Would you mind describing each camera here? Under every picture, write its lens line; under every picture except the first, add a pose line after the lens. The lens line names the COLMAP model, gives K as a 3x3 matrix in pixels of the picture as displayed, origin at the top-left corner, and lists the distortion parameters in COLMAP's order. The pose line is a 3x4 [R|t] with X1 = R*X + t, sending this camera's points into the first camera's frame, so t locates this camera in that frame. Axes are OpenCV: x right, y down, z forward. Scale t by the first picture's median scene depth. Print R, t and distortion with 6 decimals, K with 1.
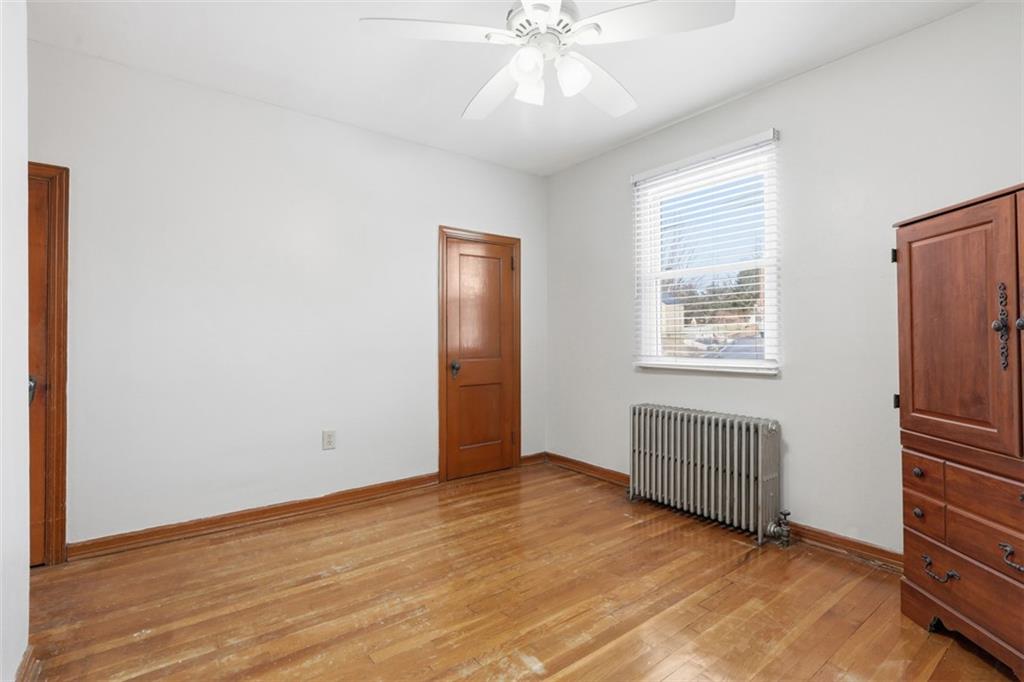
lens RADIAL K [[473.0, 0, 515.1], [0, 473.0, 335.6], [0, 0, 1]] dist [-0.024877, 0.005008]
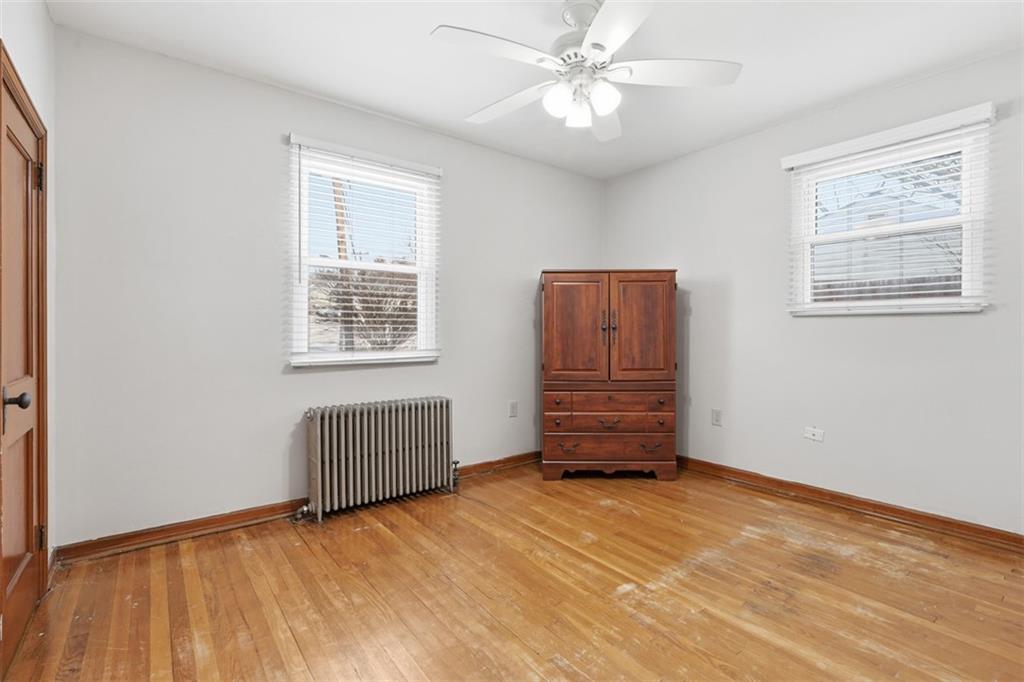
lens RADIAL K [[473.0, 0, 520.3], [0, 473.0, 345.1], [0, 0, 1]] dist [-0.024877, 0.005008]
pose [[-0.010681, -0.025222, 0.999625, -0.747351], [-0.003896, 0.999675, 0.025182, 0.005812], [-0.999935, -0.003625, -0.010775, 0.798281]]
